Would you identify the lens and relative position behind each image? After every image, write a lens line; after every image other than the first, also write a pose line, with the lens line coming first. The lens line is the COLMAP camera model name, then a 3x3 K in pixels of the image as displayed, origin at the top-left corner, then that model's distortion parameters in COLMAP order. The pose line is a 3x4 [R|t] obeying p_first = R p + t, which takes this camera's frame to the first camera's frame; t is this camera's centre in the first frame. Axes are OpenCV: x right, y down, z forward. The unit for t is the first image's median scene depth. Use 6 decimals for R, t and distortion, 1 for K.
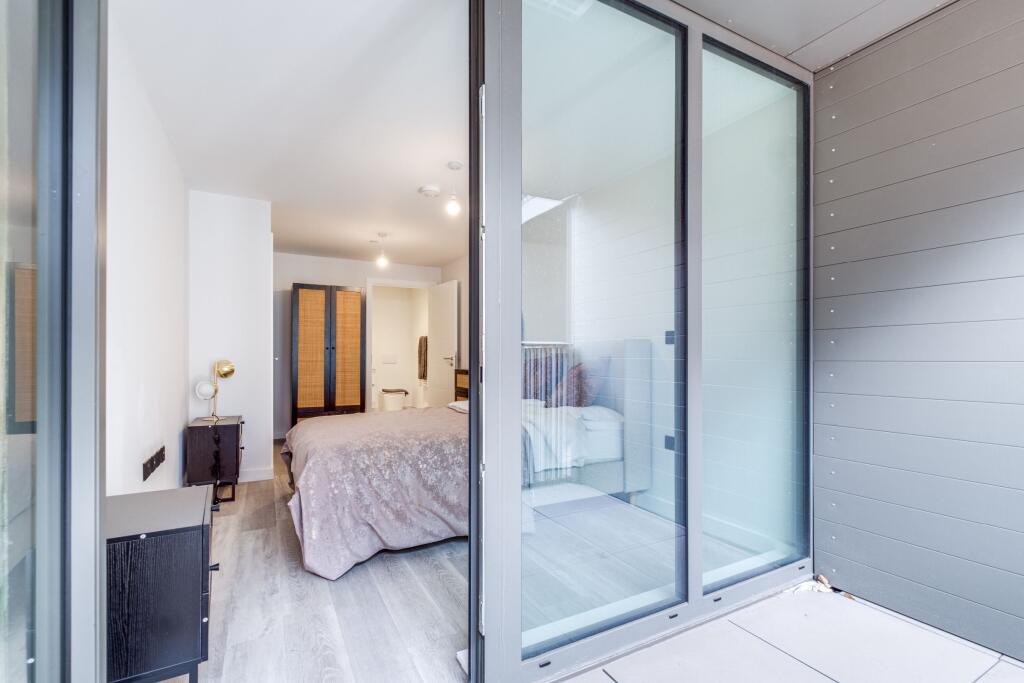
lens RADIAL K [[467.7, 0, 518.4], [0, 467.7, 348.9], [0, 0, 1]] dist [-0.001067, 0.000091]
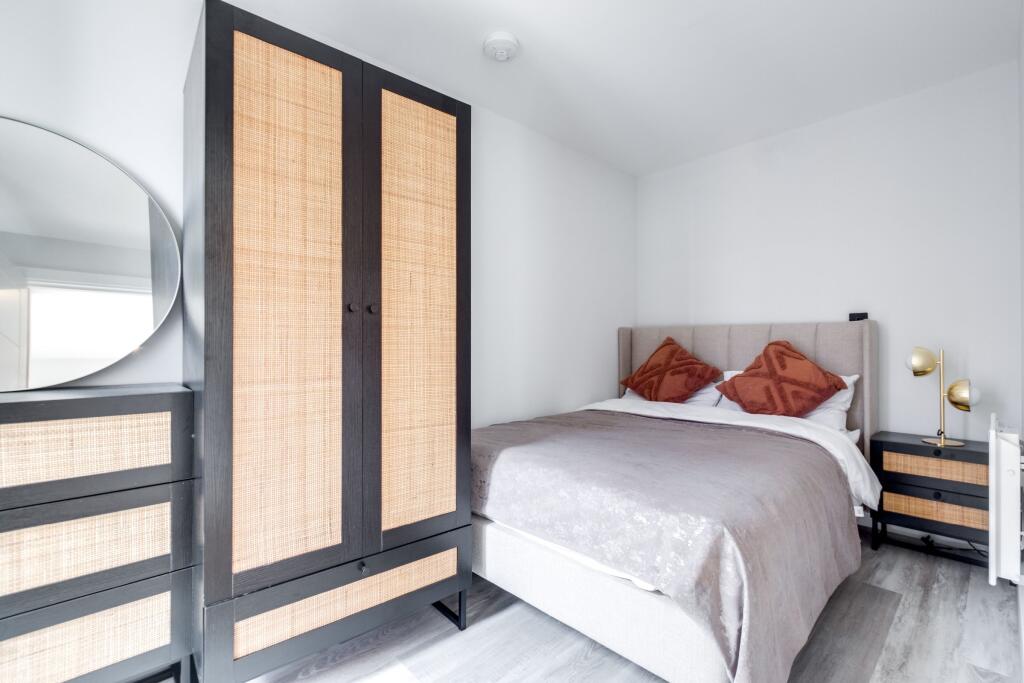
lens RADIAL K [[446.3, 0, 510.9], [0, 446.3, 349.7], [0, 0, 1]] dist [-0.000214, 0.000119]
pose [[0.972032, 0.004143, 0.234813, -0.377936], [-0.008267, 0.999828, 0.016582, 0.016852], [-0.234704, -0.018060, 0.971899, 0.739528]]
